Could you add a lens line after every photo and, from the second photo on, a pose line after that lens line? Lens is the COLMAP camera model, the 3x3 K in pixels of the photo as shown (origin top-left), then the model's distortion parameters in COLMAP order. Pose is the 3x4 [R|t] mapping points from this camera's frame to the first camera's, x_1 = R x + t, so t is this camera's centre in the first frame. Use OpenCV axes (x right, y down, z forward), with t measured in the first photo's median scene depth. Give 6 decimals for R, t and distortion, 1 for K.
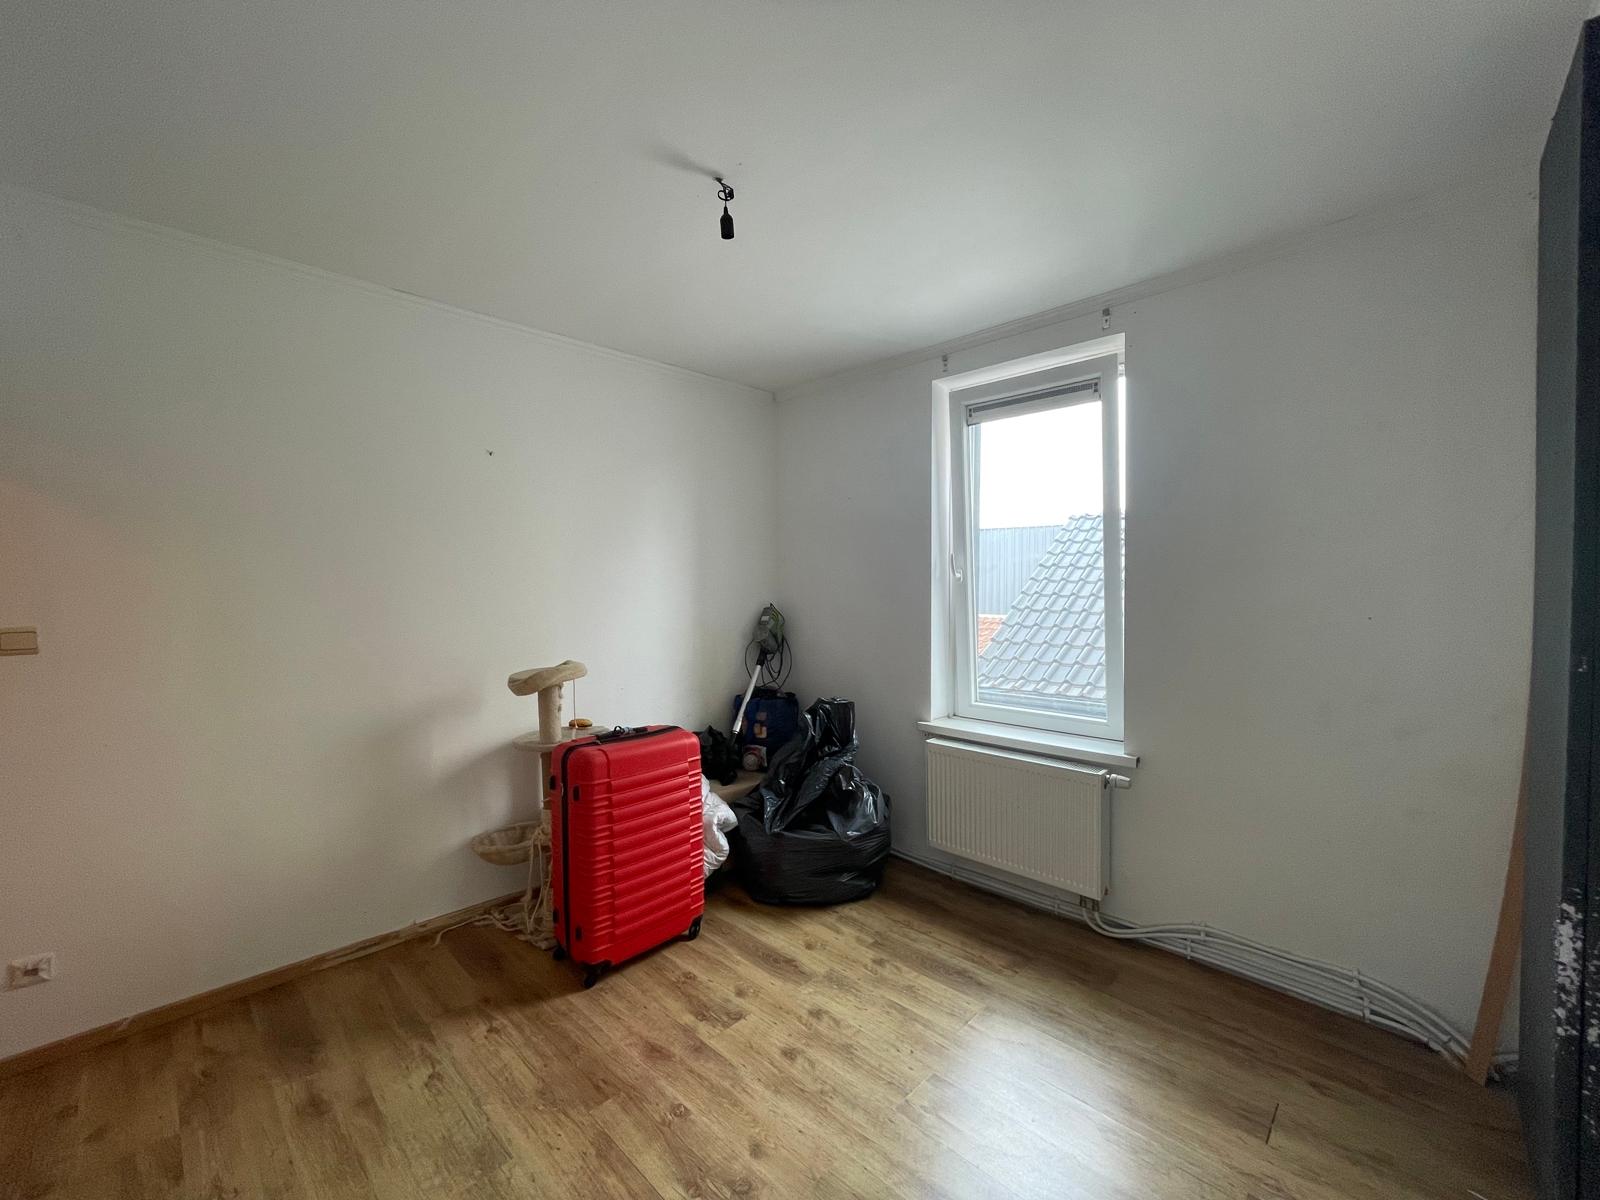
lens RADIAL K [[650.5, 0, 798.2], [0, 650.5, 595.7], [0, 0, 1]] dist [0.008685, 0.000066]
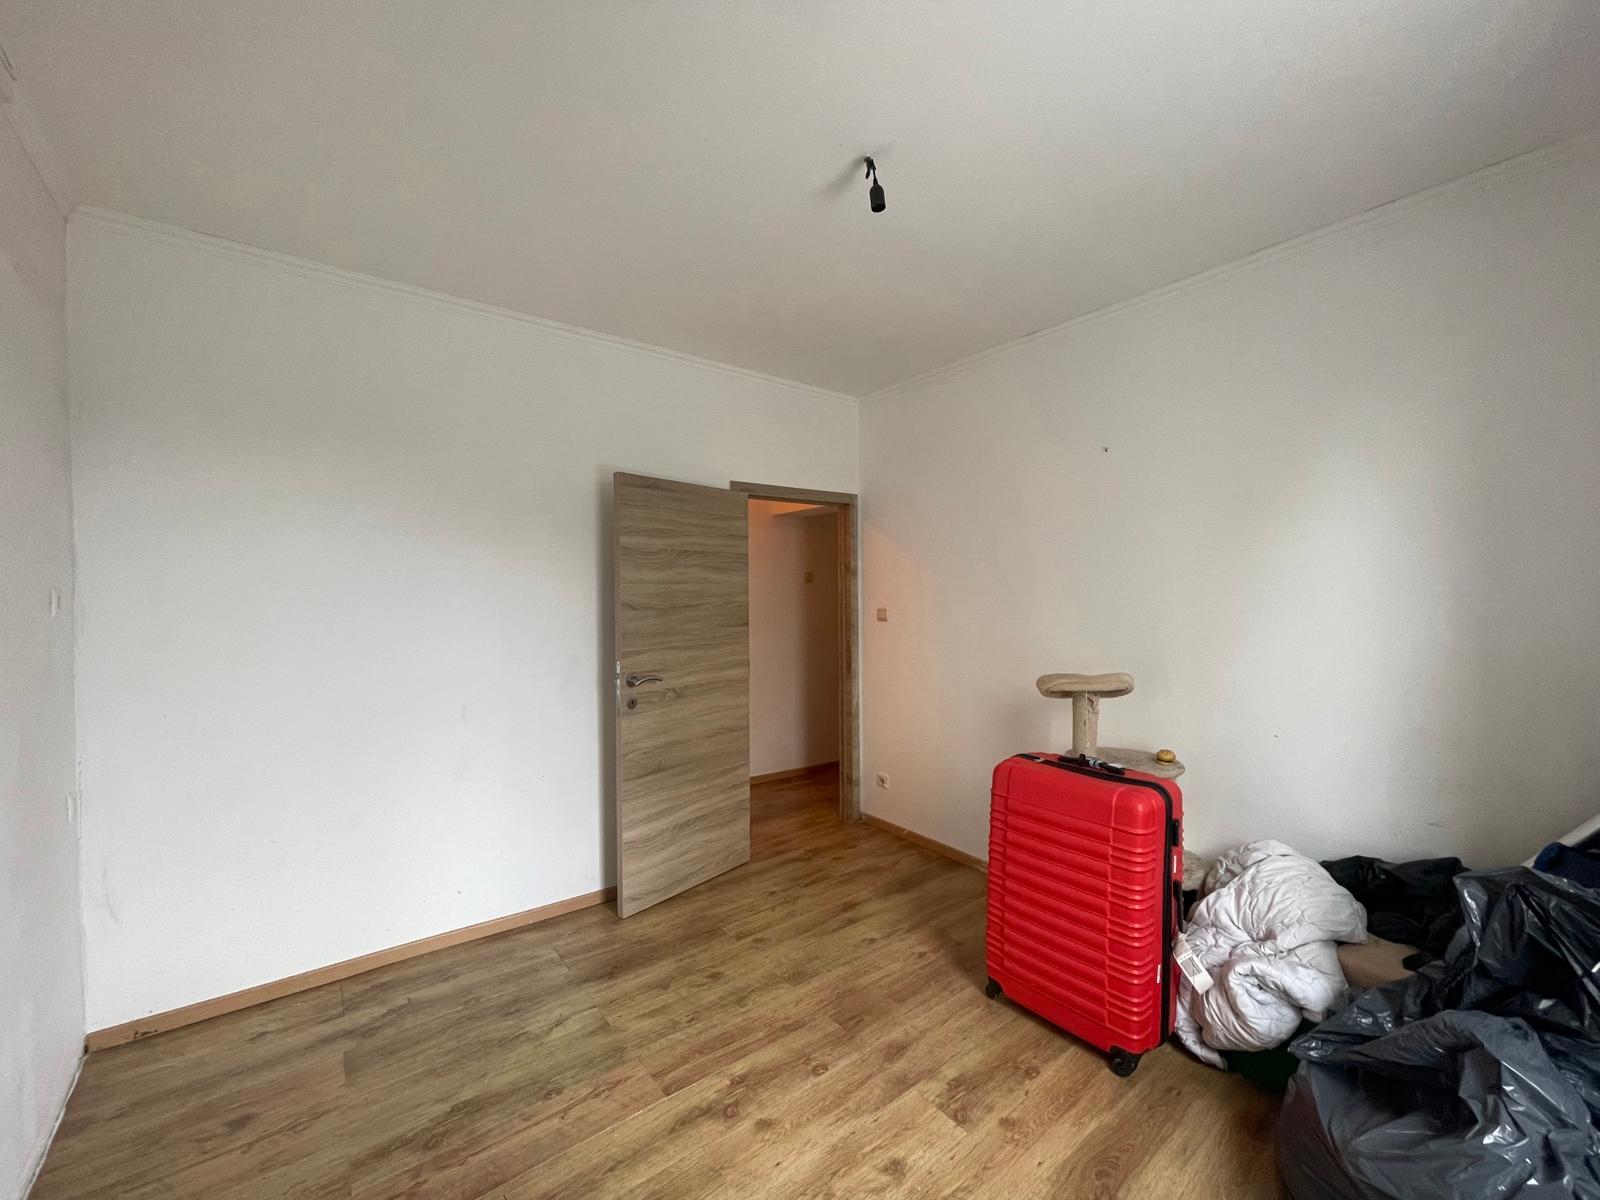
lens RADIAL K [[650.5, 0, 797.5], [0, 650.5, 600.3], [0, 0, 1]] dist [0.008685, 0.000066]
pose [[-0.138724, 0.019147, -0.990146, 0.807758], [-0.008065, 0.999758, 0.020463, -0.015067], [0.990298, 0.010824, -0.138536, 1.006546]]
